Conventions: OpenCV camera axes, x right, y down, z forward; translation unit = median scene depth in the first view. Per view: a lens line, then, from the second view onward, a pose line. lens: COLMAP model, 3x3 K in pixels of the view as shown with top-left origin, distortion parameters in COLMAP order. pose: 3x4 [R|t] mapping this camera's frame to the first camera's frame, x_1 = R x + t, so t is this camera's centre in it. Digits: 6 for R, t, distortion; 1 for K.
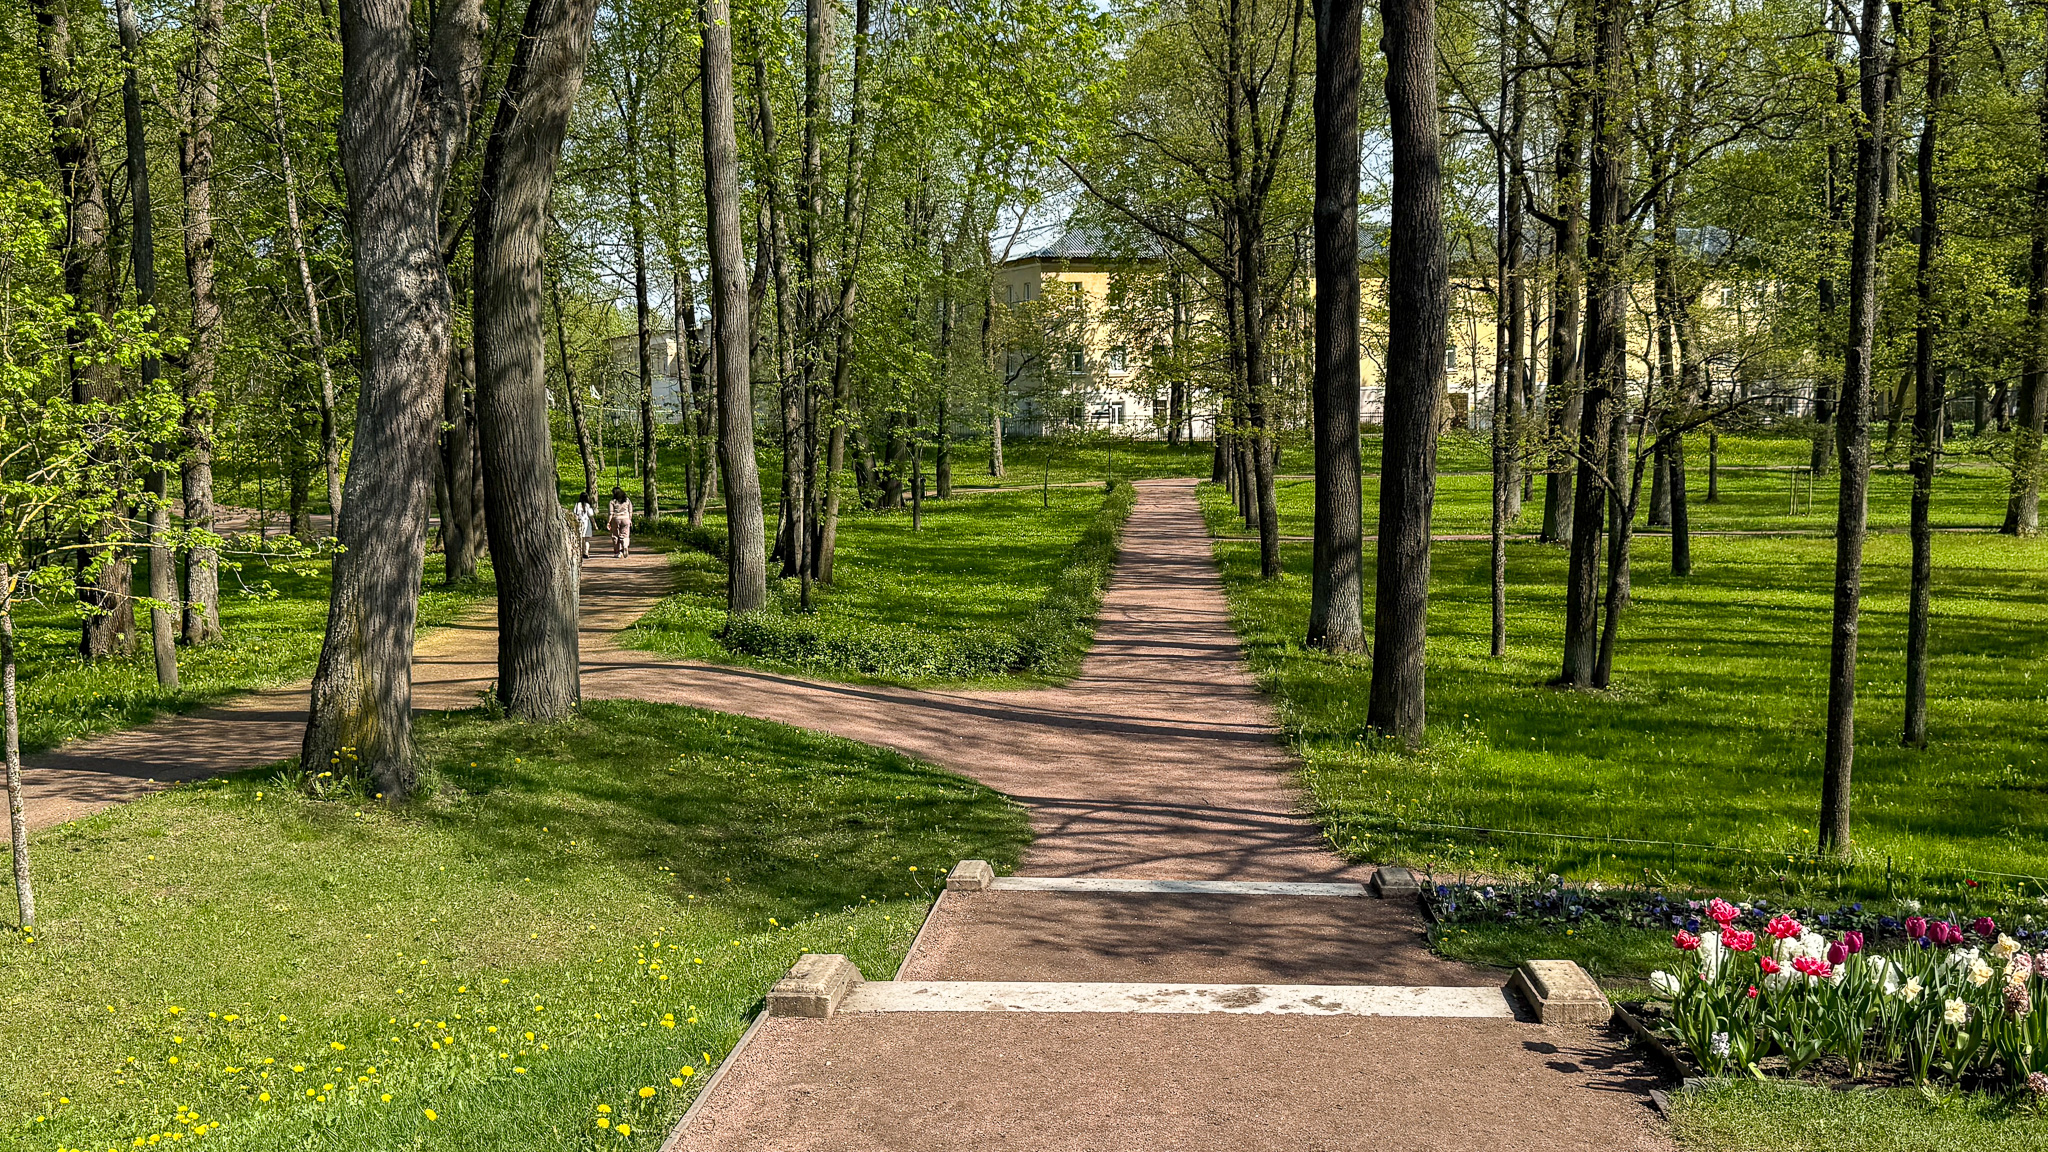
lens RADIAL K [[1941.0, 0, 1021.8], [0, 1941.0, 580.2], [0, 0, 1]] dist [0.016225, 0.000000]
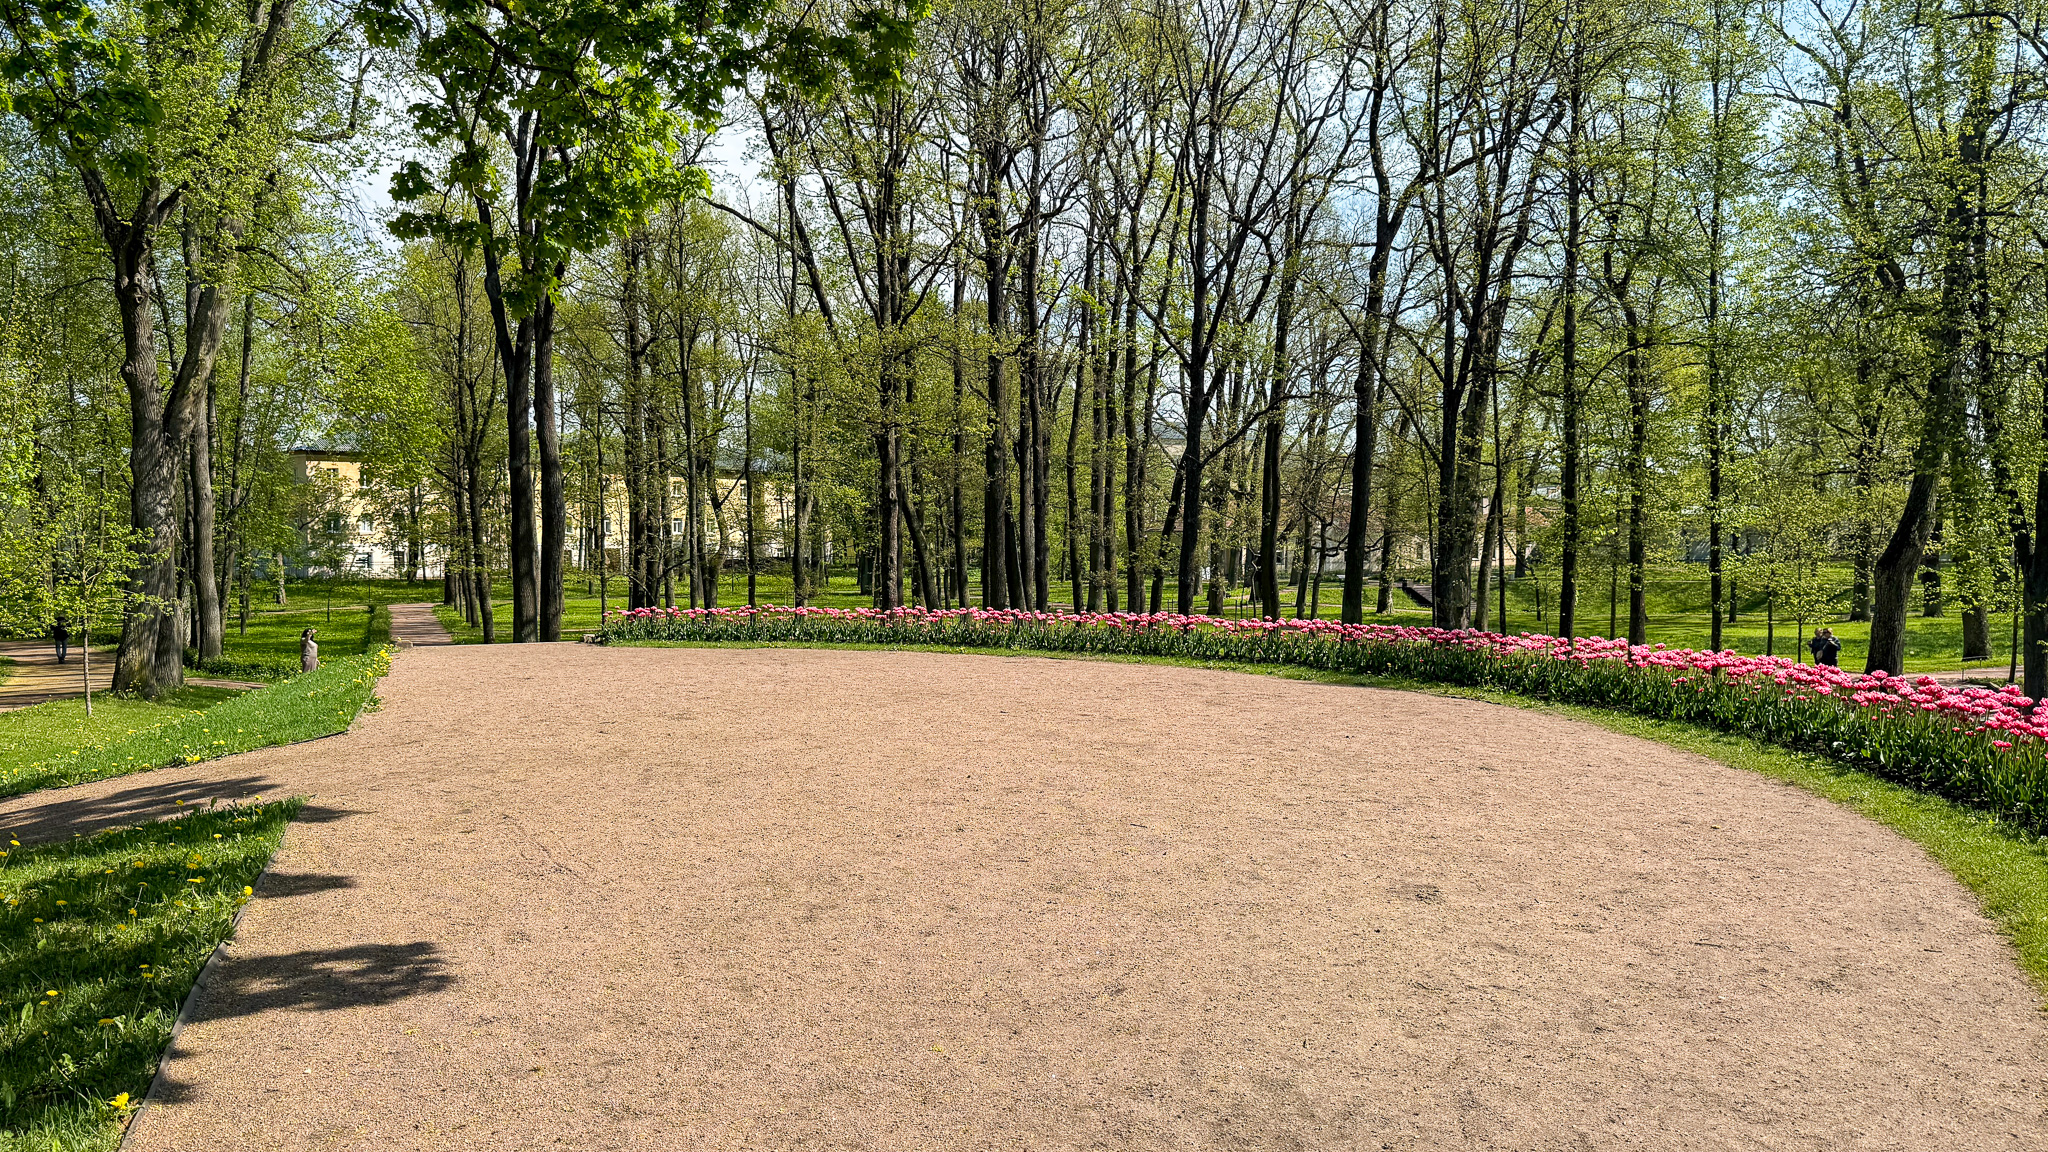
lens RADIAL K [[1405.8, 0, 1025.3], [0, 1405.8, 585.2], [0, 0, 1]] dist [0.009801, 0.000928]
pose [[0.878747, -0.012868, 0.477114, -0.030061], [0.045286, 0.997375, -0.056508, 0.018664], [-0.475134, 0.071263, 0.877023, -0.205049]]
